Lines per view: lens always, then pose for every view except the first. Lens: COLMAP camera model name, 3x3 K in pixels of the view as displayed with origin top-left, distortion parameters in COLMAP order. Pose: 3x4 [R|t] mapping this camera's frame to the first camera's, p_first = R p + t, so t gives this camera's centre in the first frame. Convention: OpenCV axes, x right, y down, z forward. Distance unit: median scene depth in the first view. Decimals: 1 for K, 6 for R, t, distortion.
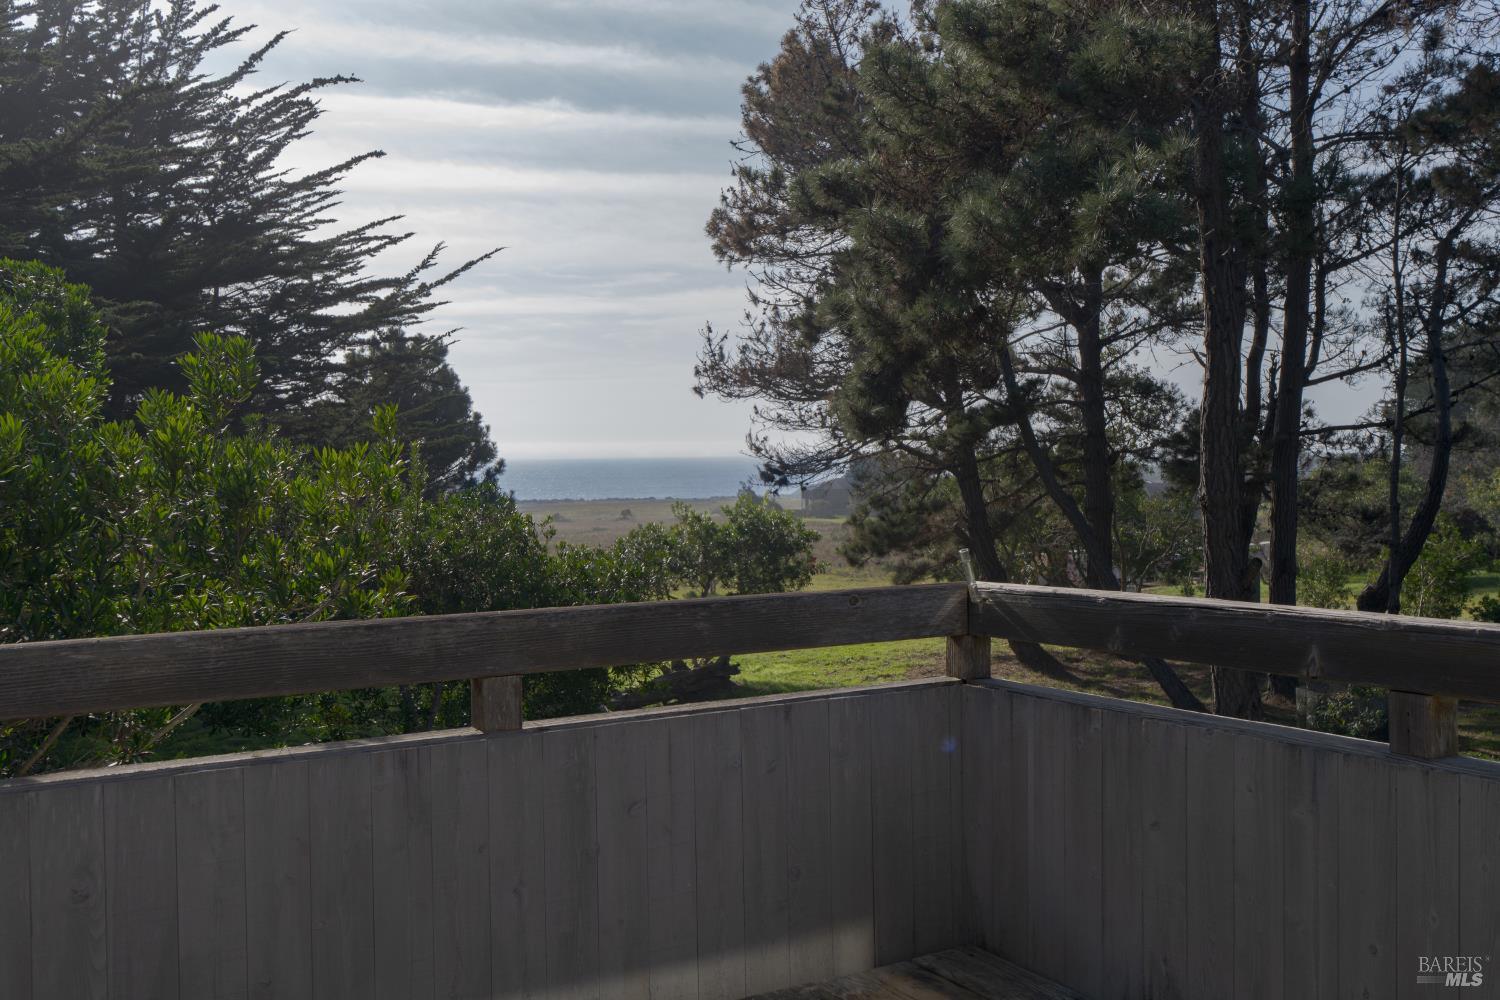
lens RADIAL K [[1502.1, 0, 750.0], [0, 1502.1, 500.0], [0, 0, 1]] dist [0.022129, 0.008199]
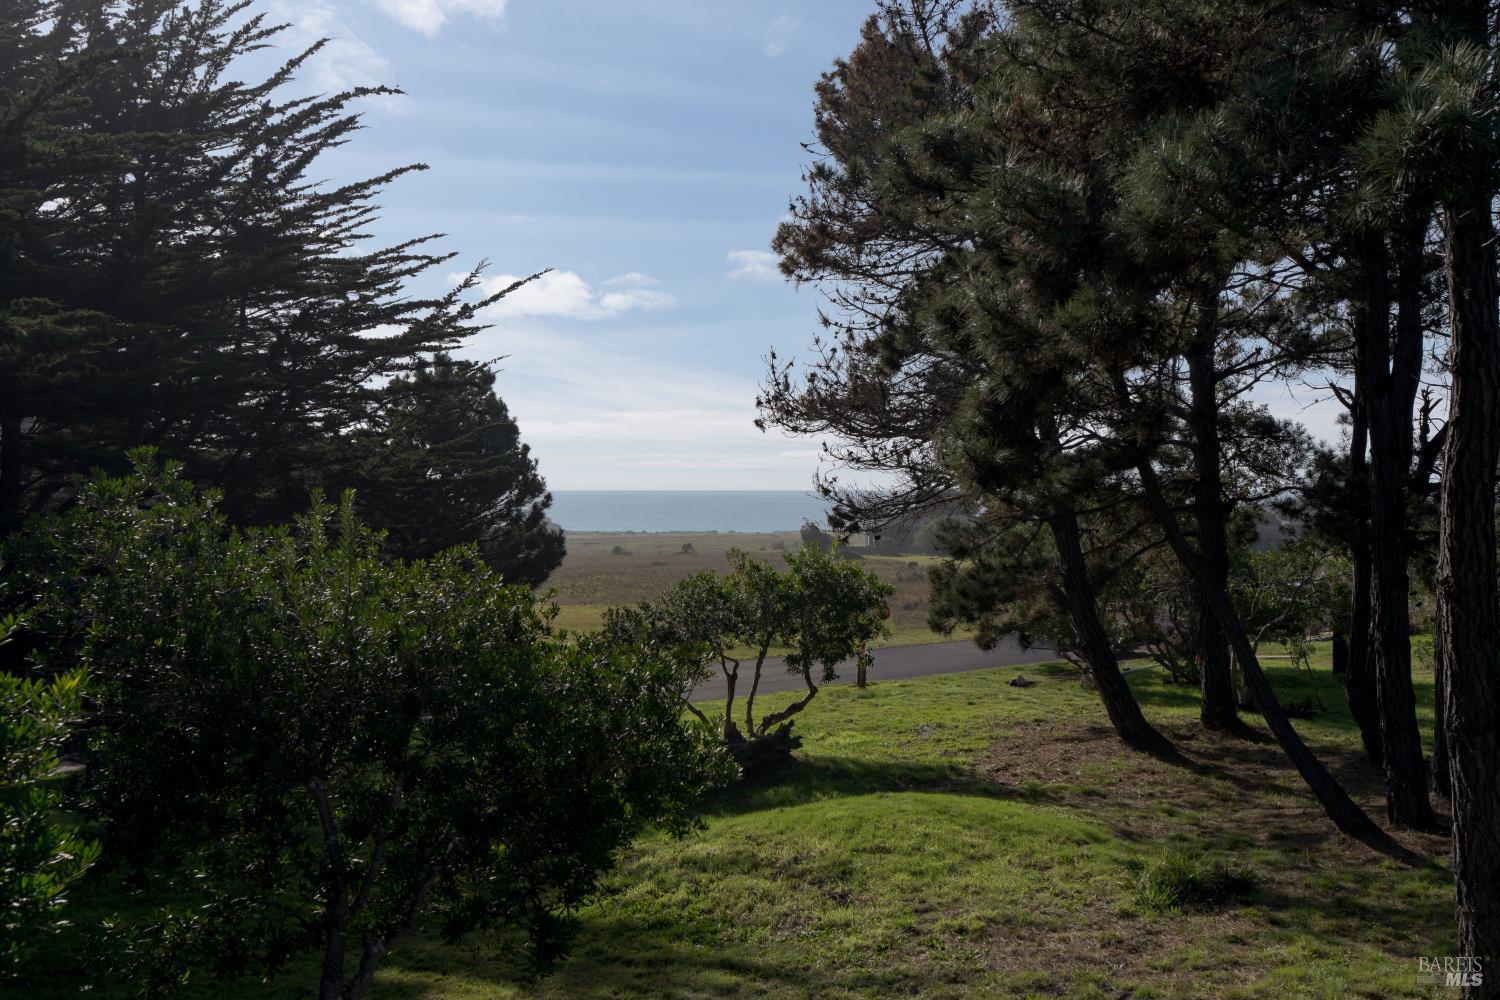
lens RADIAL K [[1421.2, 0, 750.0], [0, 1421.2, 500.0], [0, 0, 1]] dist [-0.001373, 0.009235]
pose [[0.998913, 0.015617, -0.043909, -0.002438], [-0.016467, 0.999683, -0.019056, -0.011116], [0.043597, 0.019758, 0.998854, 0.152134]]
